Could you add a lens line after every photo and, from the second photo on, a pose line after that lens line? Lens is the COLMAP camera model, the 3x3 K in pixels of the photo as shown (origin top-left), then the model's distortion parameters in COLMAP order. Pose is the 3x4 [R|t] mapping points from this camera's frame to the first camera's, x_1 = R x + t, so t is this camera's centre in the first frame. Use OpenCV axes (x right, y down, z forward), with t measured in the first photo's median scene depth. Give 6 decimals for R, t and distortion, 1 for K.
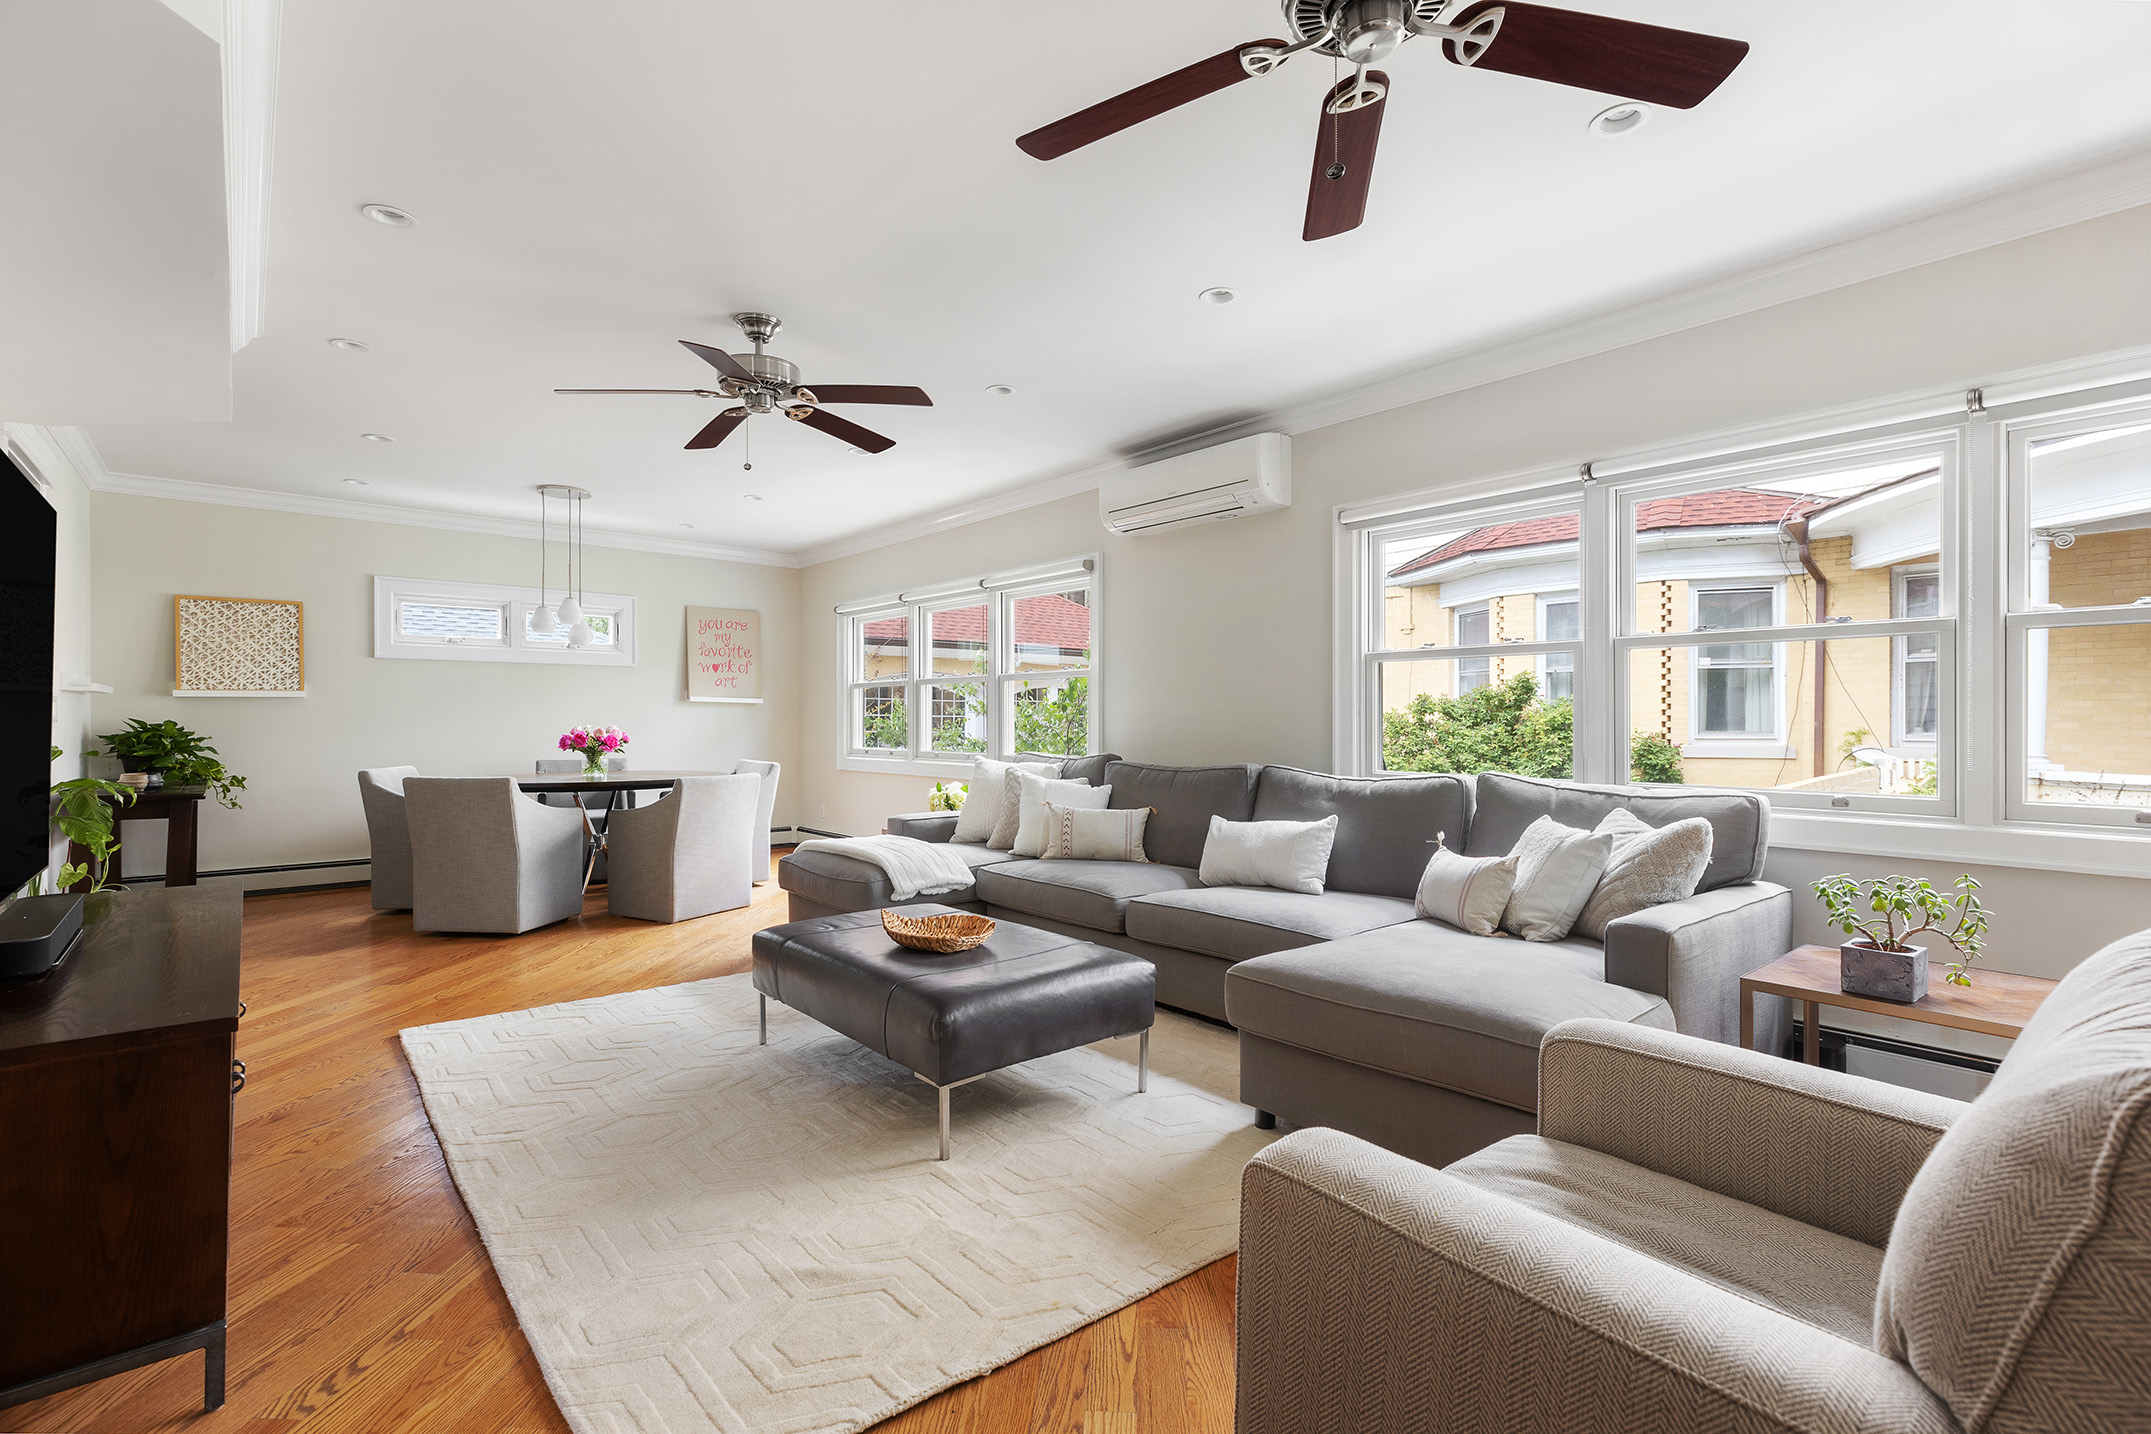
lens RADIAL K [[994.4, 0, 1085.6], [0, 994.4, 716.0], [0, 0, 1]] dist [-0.015288, 0.000730]
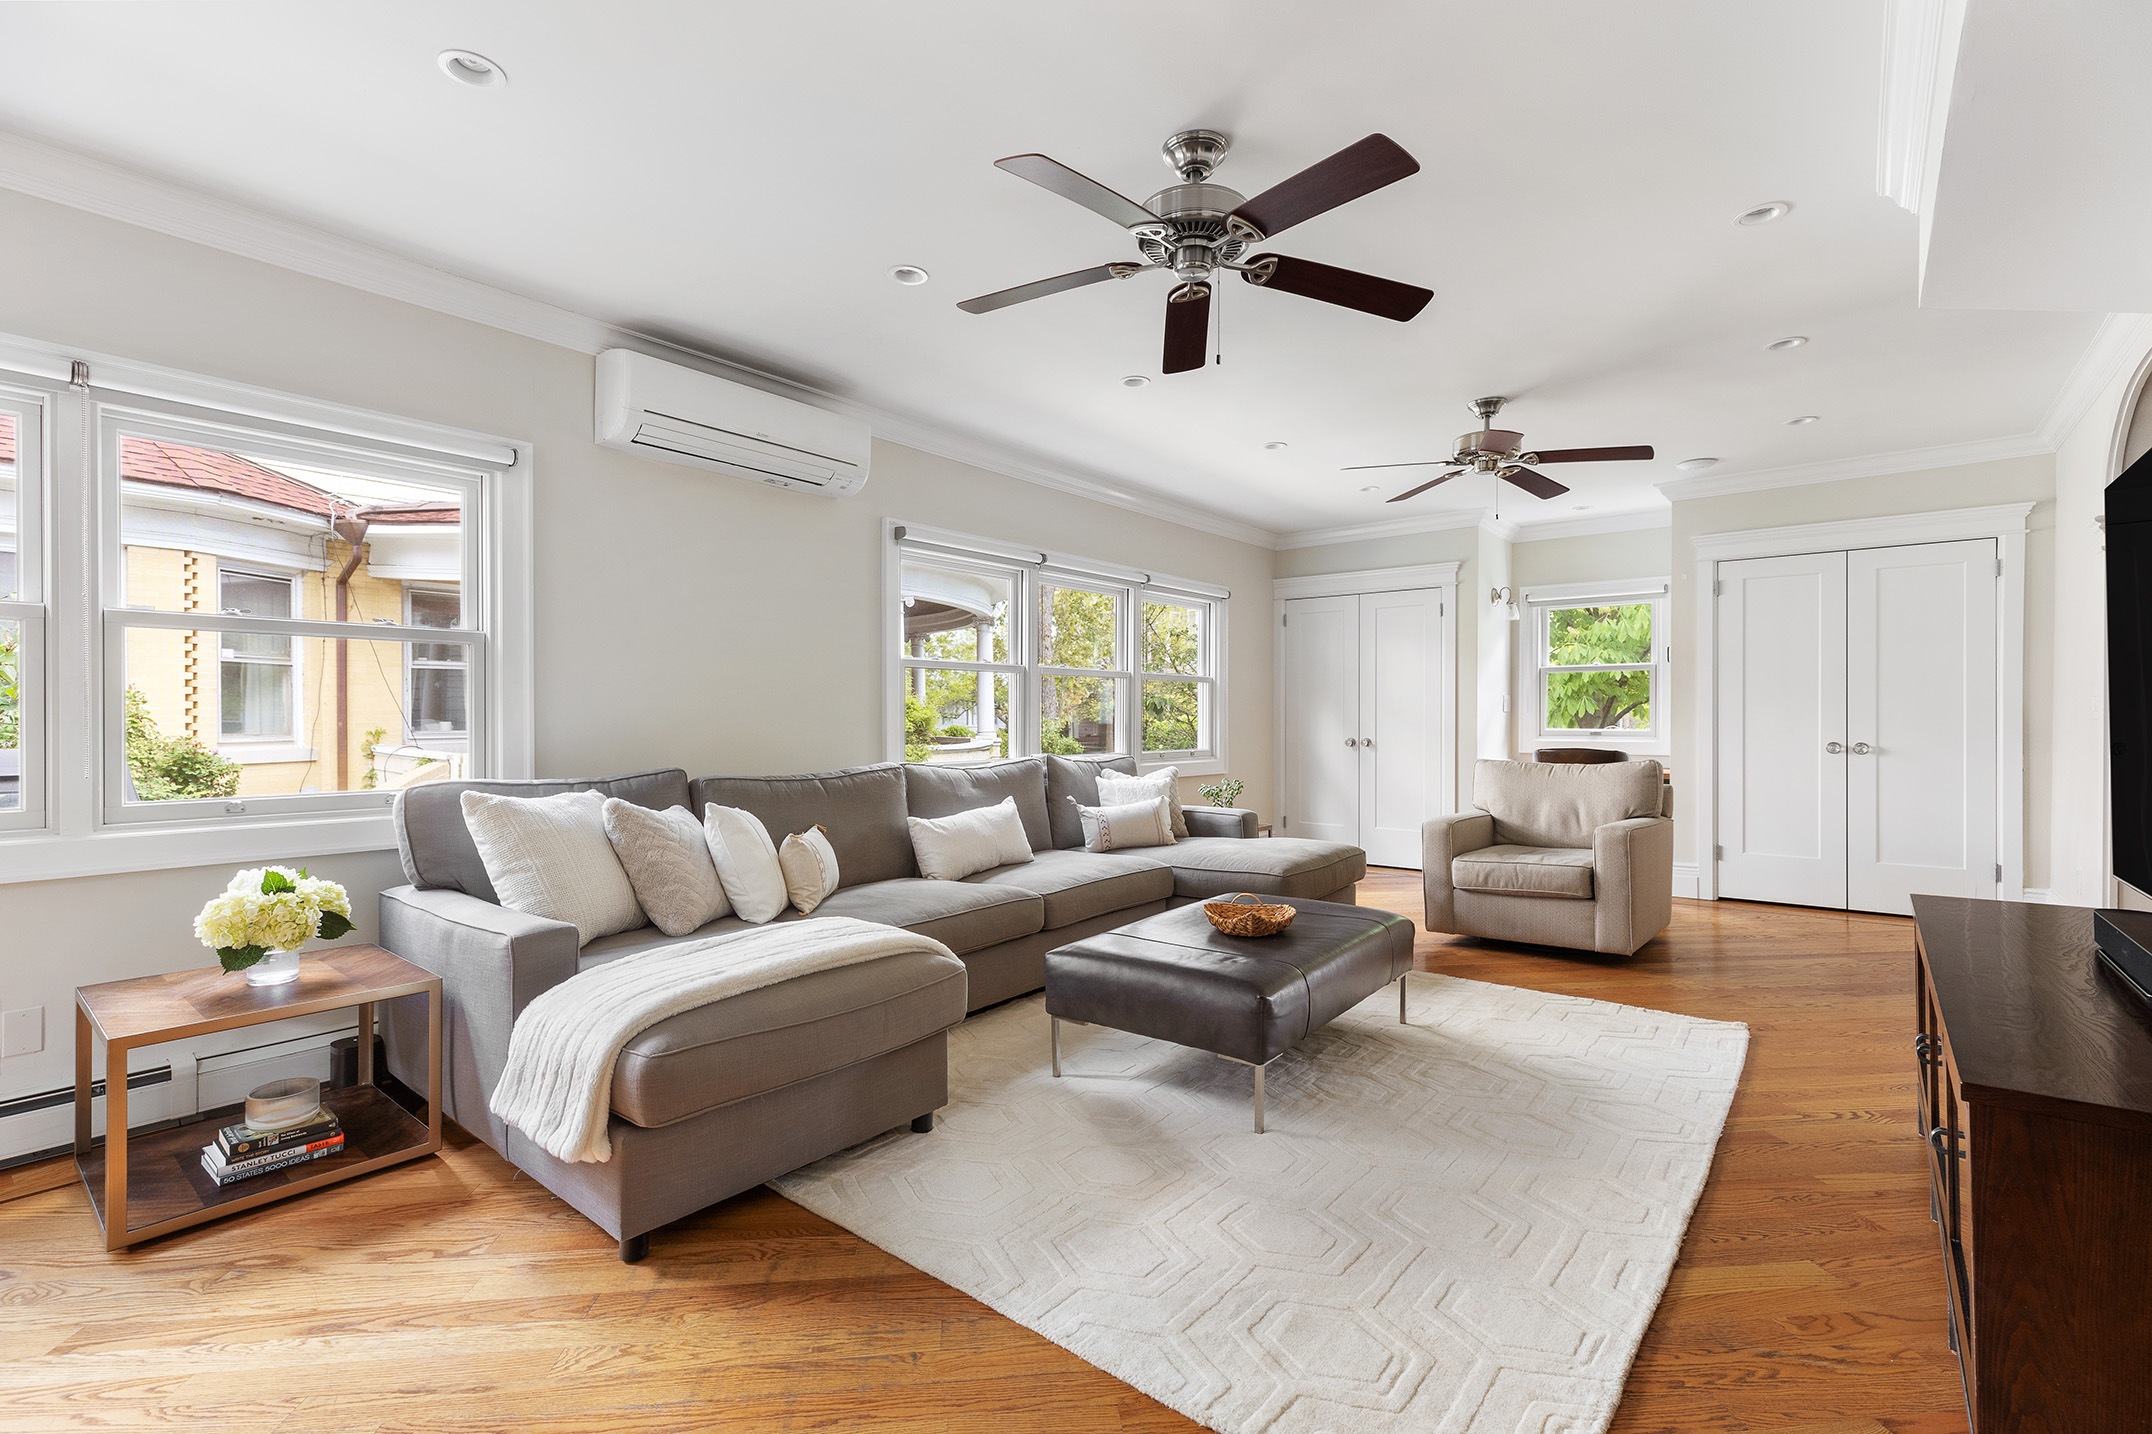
lens RADIAL K [[994.9, 0, 1086.1], [0, 994.9, 716.8], [0, 0, 1]] dist [-0.015288, 0.000730]
pose [[-0.201428, -0.001796, 0.979502, -0.371304], [0.002147, 0.999995, 0.002275, 0.000561], [-0.979501, 0.002561, -0.201423, 0.452769]]
